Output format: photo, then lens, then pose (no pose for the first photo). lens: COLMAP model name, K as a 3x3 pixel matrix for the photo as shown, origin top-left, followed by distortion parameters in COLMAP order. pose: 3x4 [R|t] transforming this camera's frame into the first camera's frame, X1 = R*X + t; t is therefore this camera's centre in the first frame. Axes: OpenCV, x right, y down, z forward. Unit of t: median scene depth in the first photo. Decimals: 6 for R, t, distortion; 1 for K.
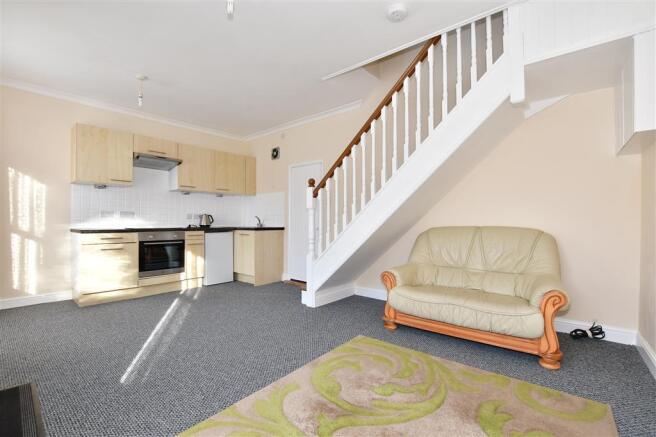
lens RADIAL K [[296.7, 0, 328.0], [0, 296.7, 218.5], [0, 0, 1]] dist [0.001139, 0.000280]
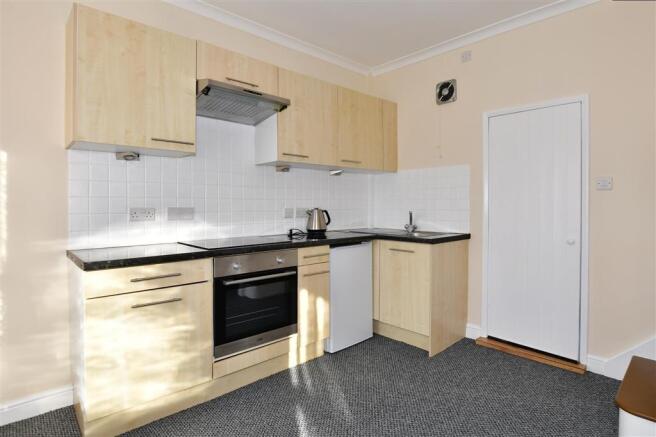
lens RADIAL K [[305.1, 0, 328.8], [0, 305.1, 196.6], [0, 0, 1]] dist [-0.003268, -0.000561]
pose [[0.998342, -0.002106, -0.057517, -0.402302], [0.002495, 0.999974, 0.006695, -0.043715], [0.057501, -0.006827, 0.998322, 0.511682]]
